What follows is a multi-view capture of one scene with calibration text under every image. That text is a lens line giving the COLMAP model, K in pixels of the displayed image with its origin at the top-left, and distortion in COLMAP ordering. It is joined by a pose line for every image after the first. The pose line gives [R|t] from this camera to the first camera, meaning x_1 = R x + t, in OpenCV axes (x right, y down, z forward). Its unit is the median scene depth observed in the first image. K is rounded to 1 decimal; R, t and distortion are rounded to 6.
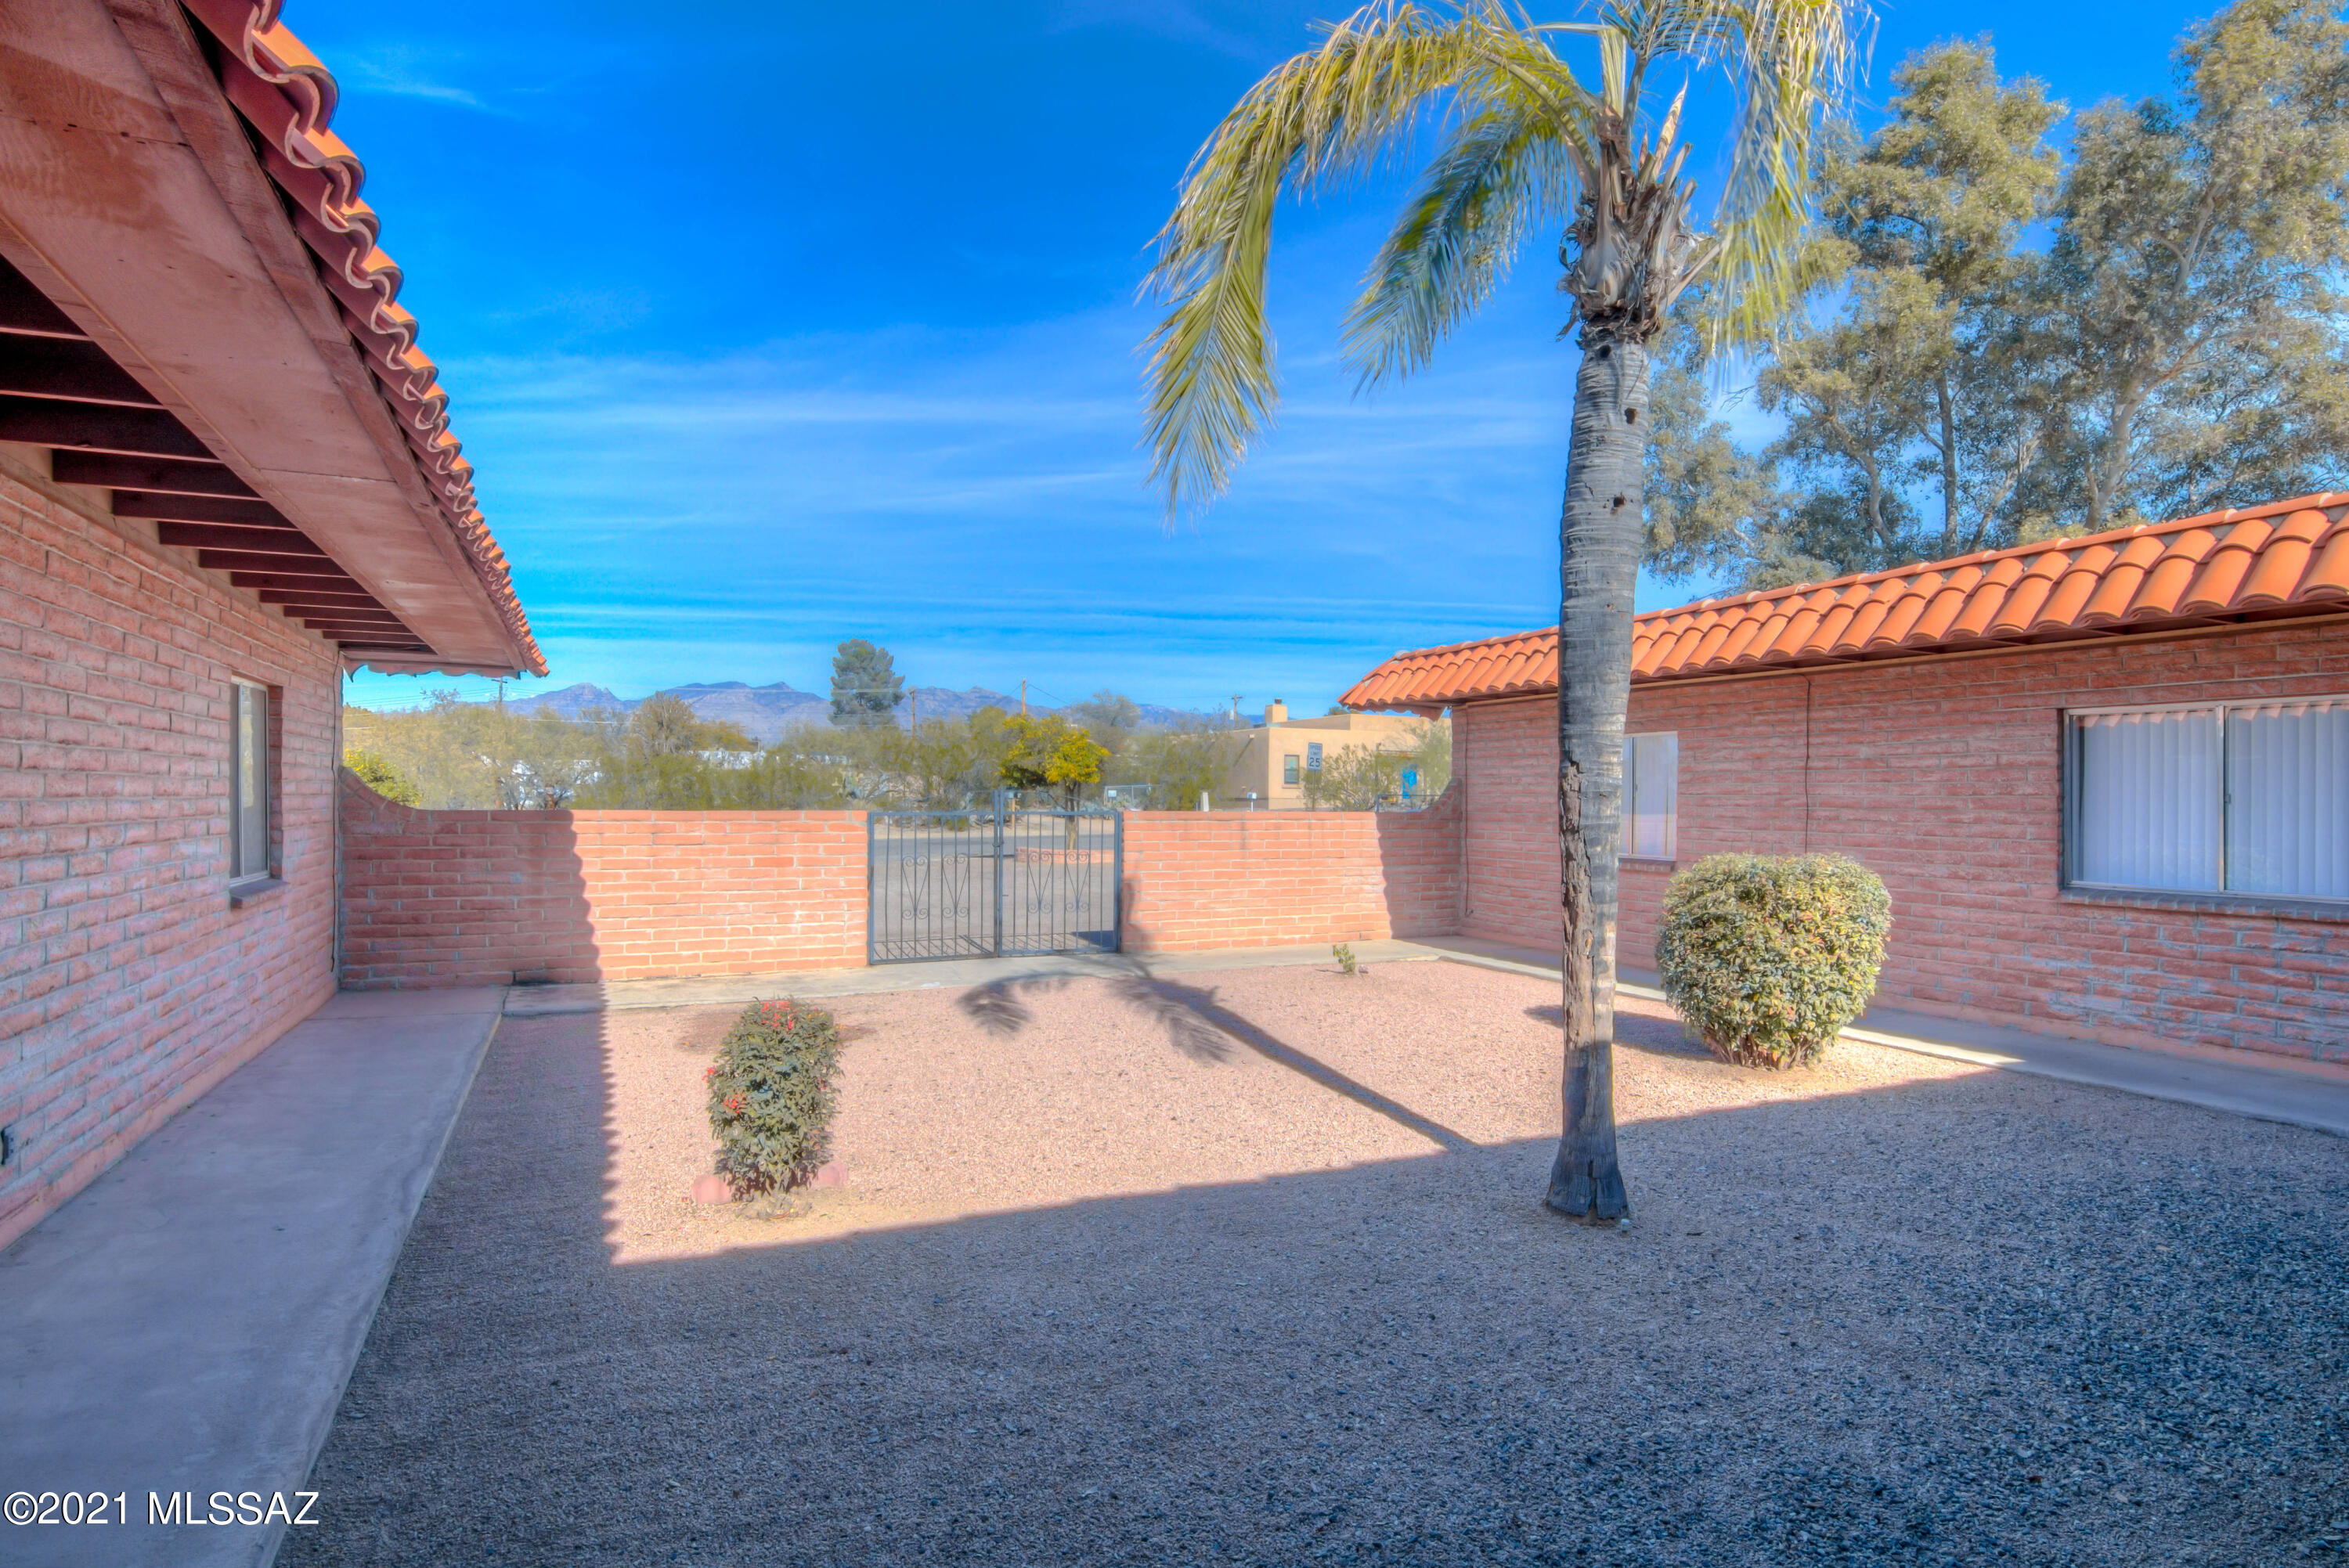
lens RADIAL K [[1212.1, 0, 1166.6], [0, 1212.1, 790.5], [0, 0, 1]] dist [0.000055, -0.012258]
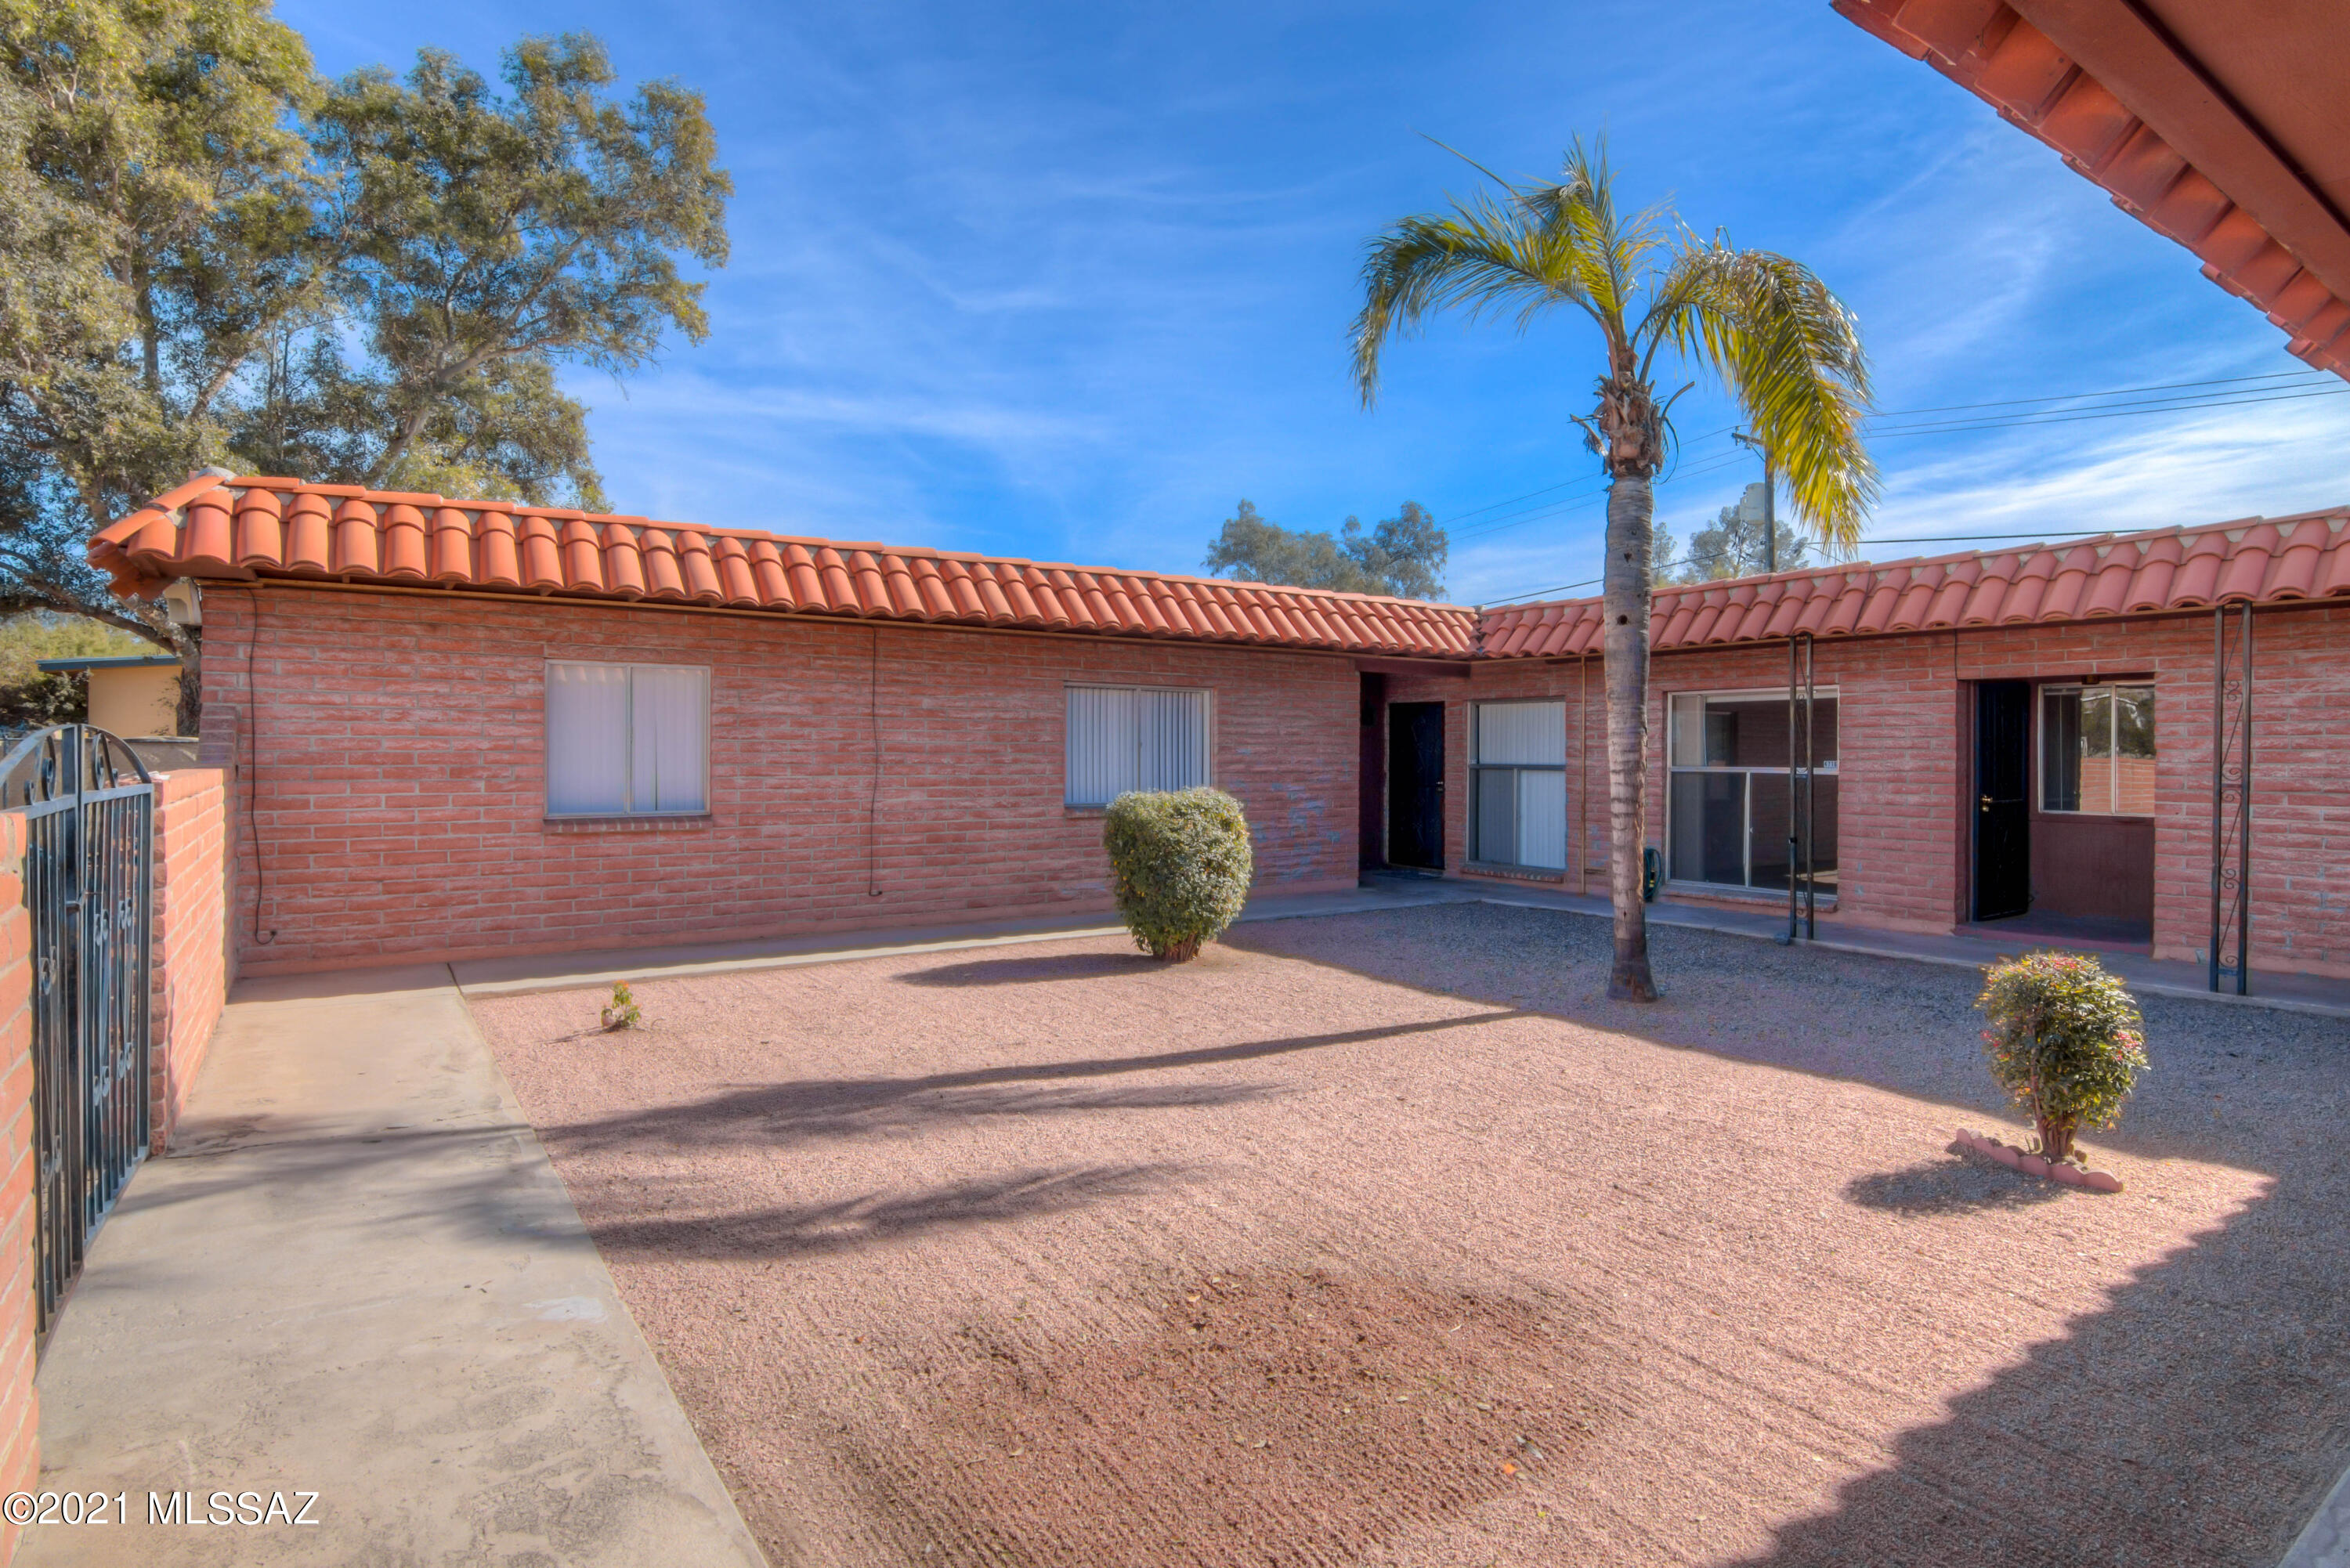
lens RADIAL K [[1245.3, 0, 1180.6], [0, 1245.3, 748.2], [0, 0, 1]] dist [0.000555, -0.000081]
pose [[-0.178032, -0.010780, 0.983966, -0.706442], [-0.014794, 0.999856, 0.008277, -0.002805], [-0.983914, -0.013084, -0.178166, 1.113844]]
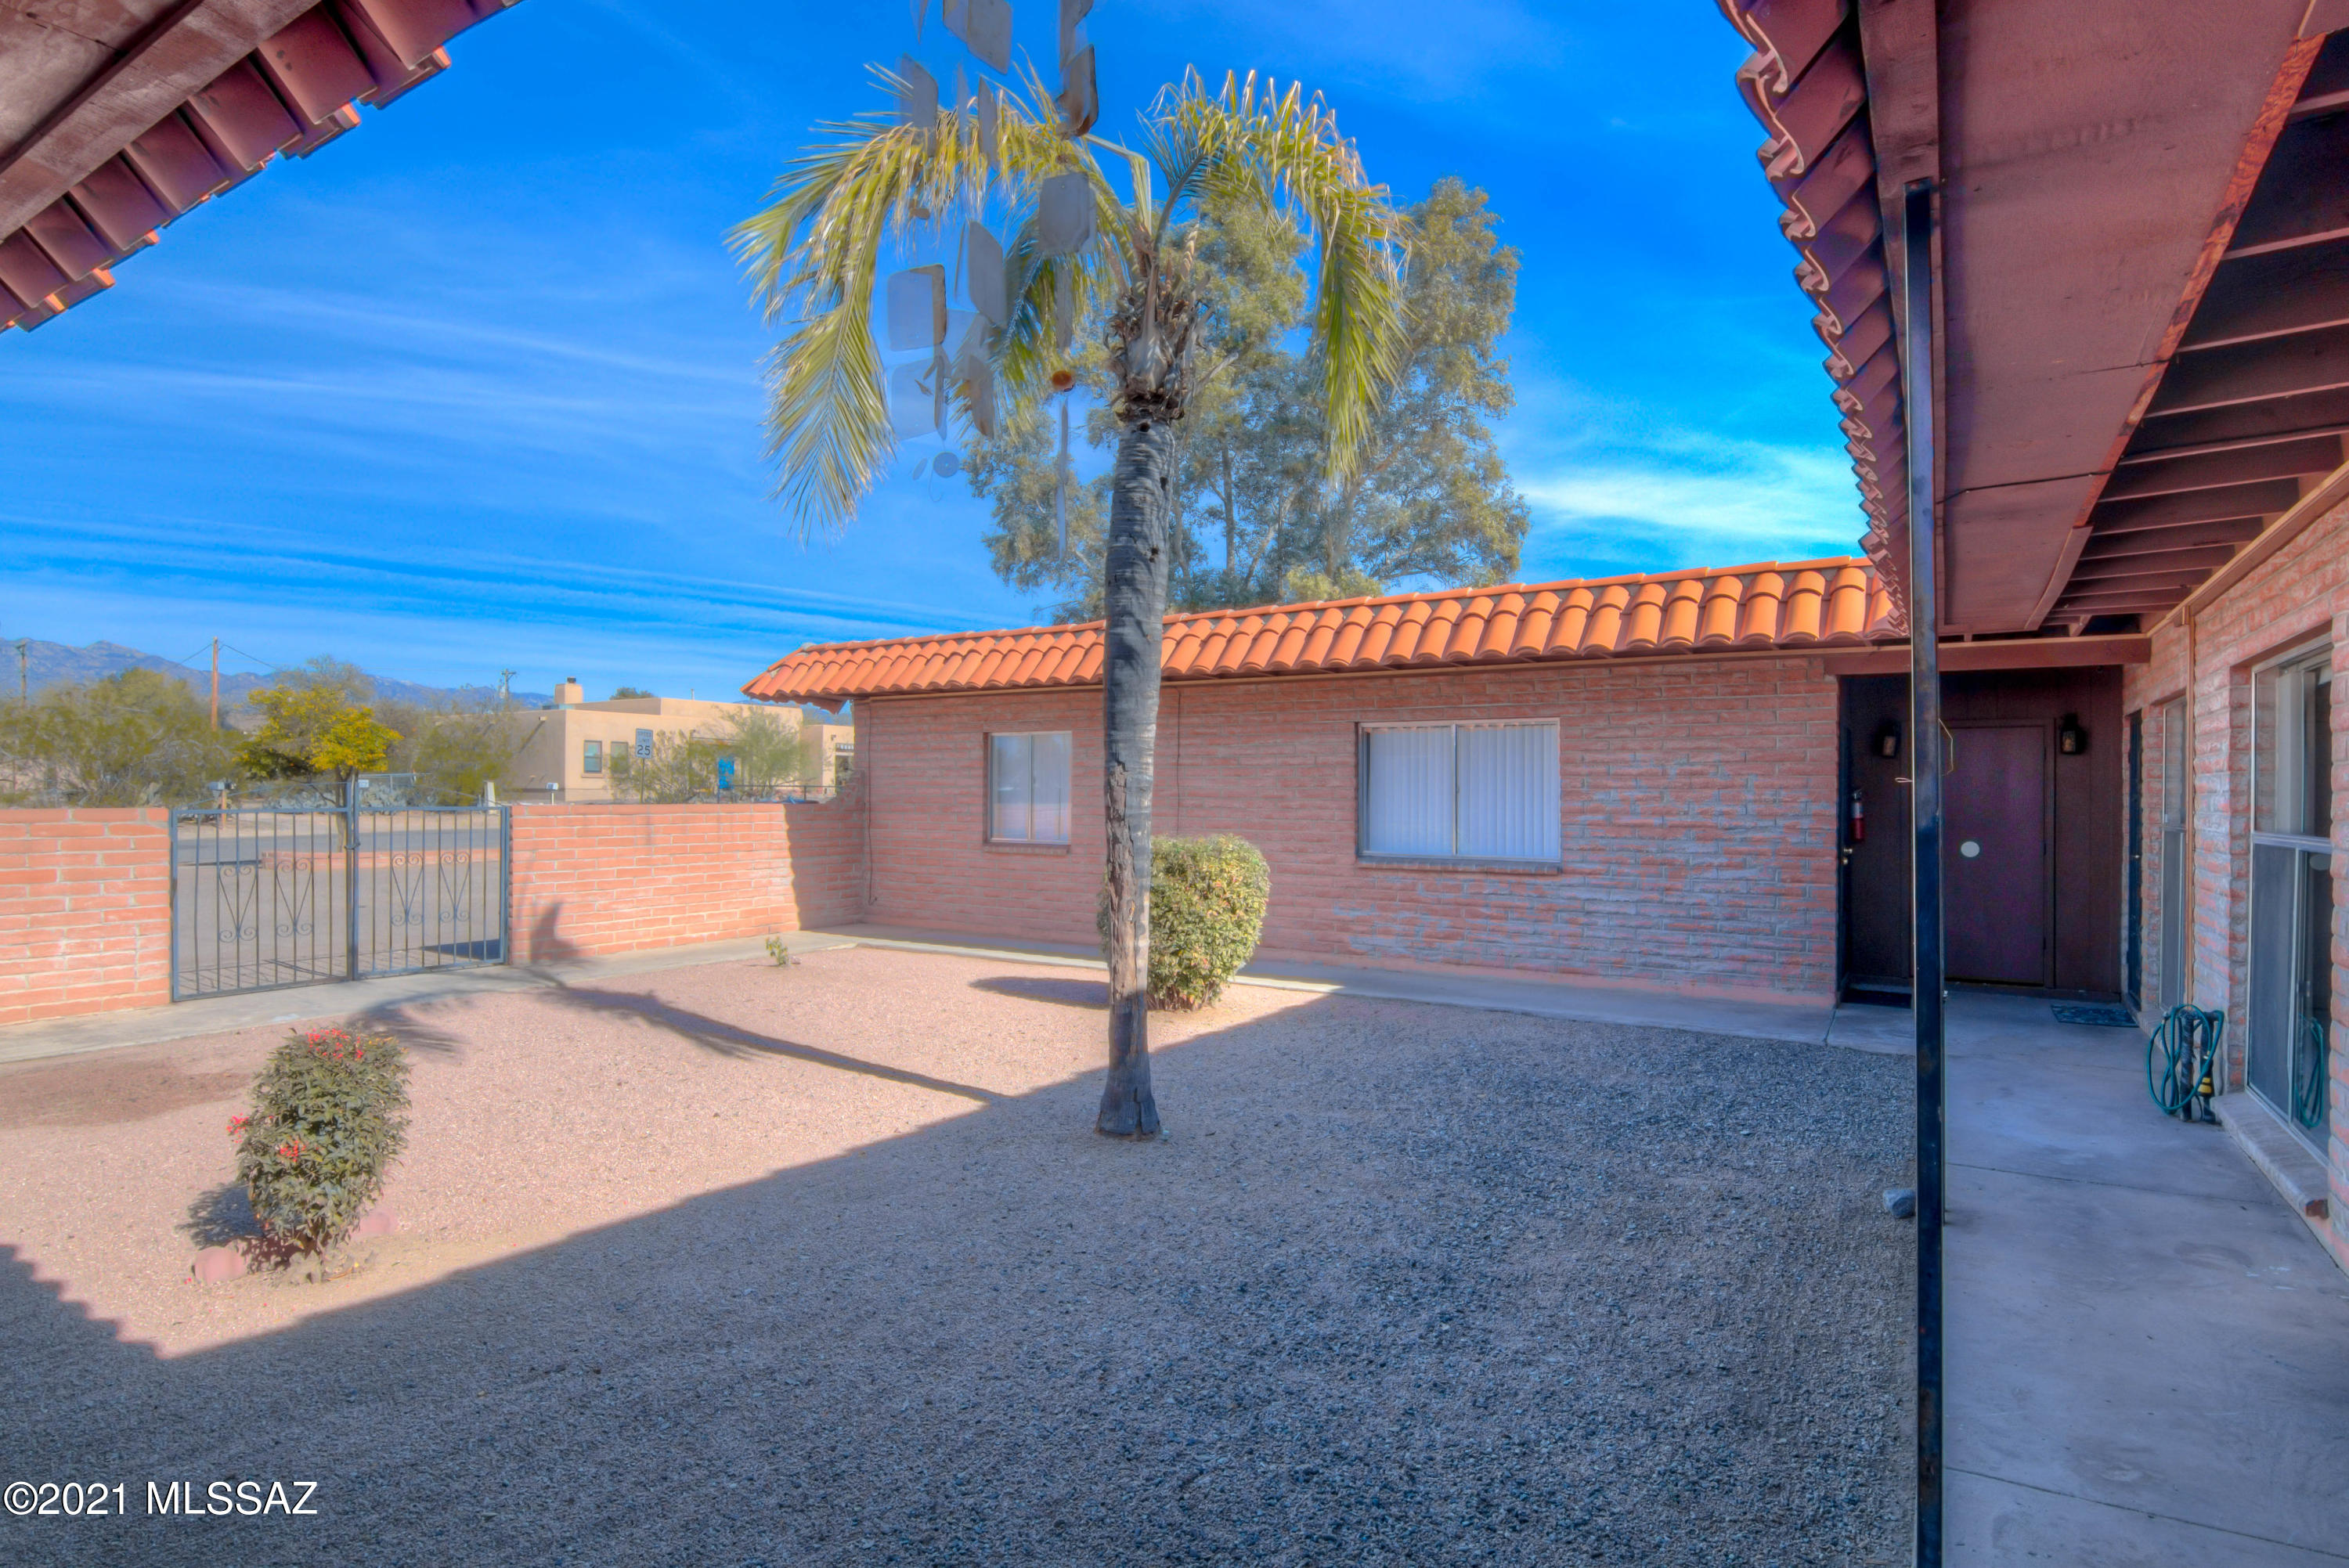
lens RADIAL K [[1229.3, 0, 1174.5], [0, 1229.3, 784.0], [0, 0, 1]] dist [0.024027, -0.035399]
pose [[0.842757, -0.000179, 0.538294, -0.161191], [-0.001612, 0.999995, 0.002856, -0.003043], [-0.538291, -0.003275, 0.842752, -0.038353]]
